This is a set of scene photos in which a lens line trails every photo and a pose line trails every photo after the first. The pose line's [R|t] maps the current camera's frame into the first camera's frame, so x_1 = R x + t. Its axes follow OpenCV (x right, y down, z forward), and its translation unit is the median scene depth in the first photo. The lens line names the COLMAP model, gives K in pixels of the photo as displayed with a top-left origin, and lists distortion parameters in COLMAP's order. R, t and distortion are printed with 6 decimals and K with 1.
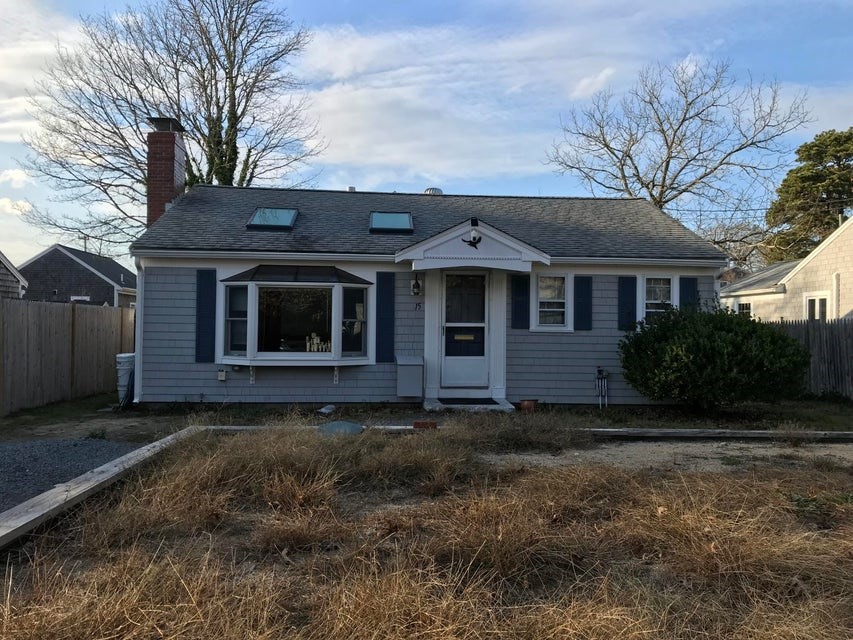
lens RADIAL K [[676.6, 0, 426.5], [0, 676.6, 320.0], [0, 0, 1]] dist [0.091955, -0.228569]
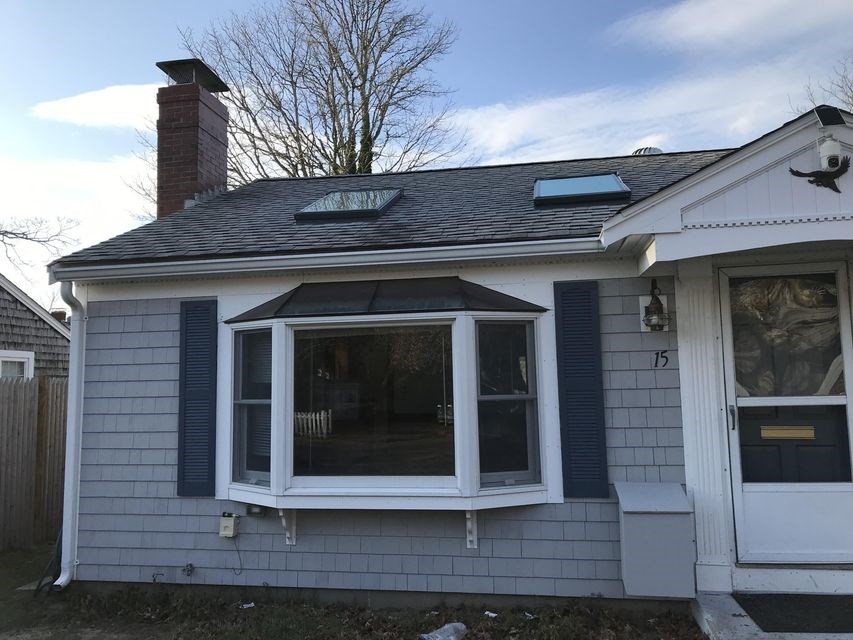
lens RADIAL K [[694.9, 0, 427.0], [0, 694.9, 315.9], [0, 0, 1]] dist [0.048151, -0.041025]
pose [[0.968691, -0.055148, -0.242069, -0.046098], [0.034699, 0.995521, -0.087941, -0.013650], [0.245834, 0.076788, 0.966266, 0.551672]]
